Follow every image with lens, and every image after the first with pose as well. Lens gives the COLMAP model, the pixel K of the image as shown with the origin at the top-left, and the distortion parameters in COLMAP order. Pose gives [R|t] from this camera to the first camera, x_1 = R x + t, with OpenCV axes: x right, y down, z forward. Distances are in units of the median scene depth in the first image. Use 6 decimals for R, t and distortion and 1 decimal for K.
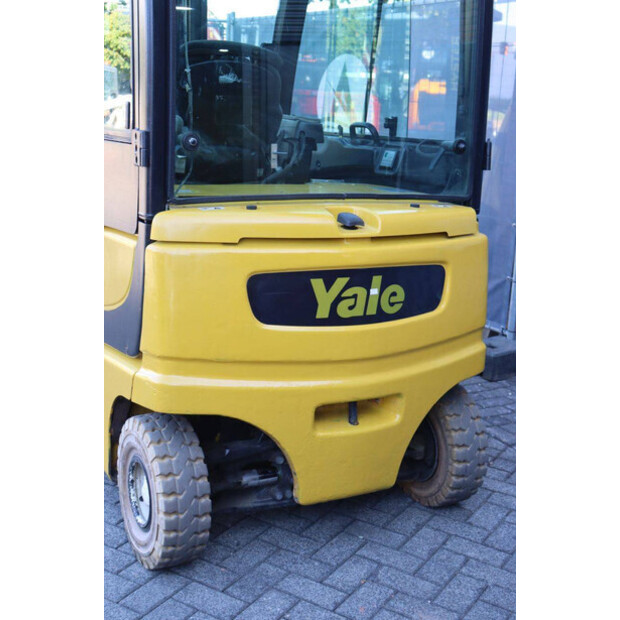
lens RADIAL K [[859.9, 0, 310.0], [0, 859.9, 310.0], [0, 0, 1]] dist [0.048434, 0.086964]
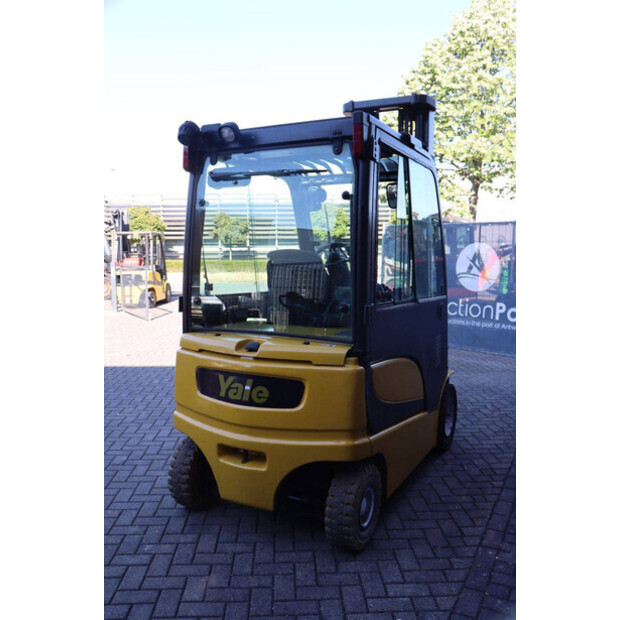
lens RADIAL K [[555.0, 0, 310.0], [0, 555.0, 310.0], [0, 0, 1]] dist [-0.155981, 0.164024]
pose [[0.564643, 0.034415, -0.824618, 1.049410], [-0.168605, 0.982870, -0.074430, -0.112666], [0.807930, 0.181061, 0.560772, 0.443010]]
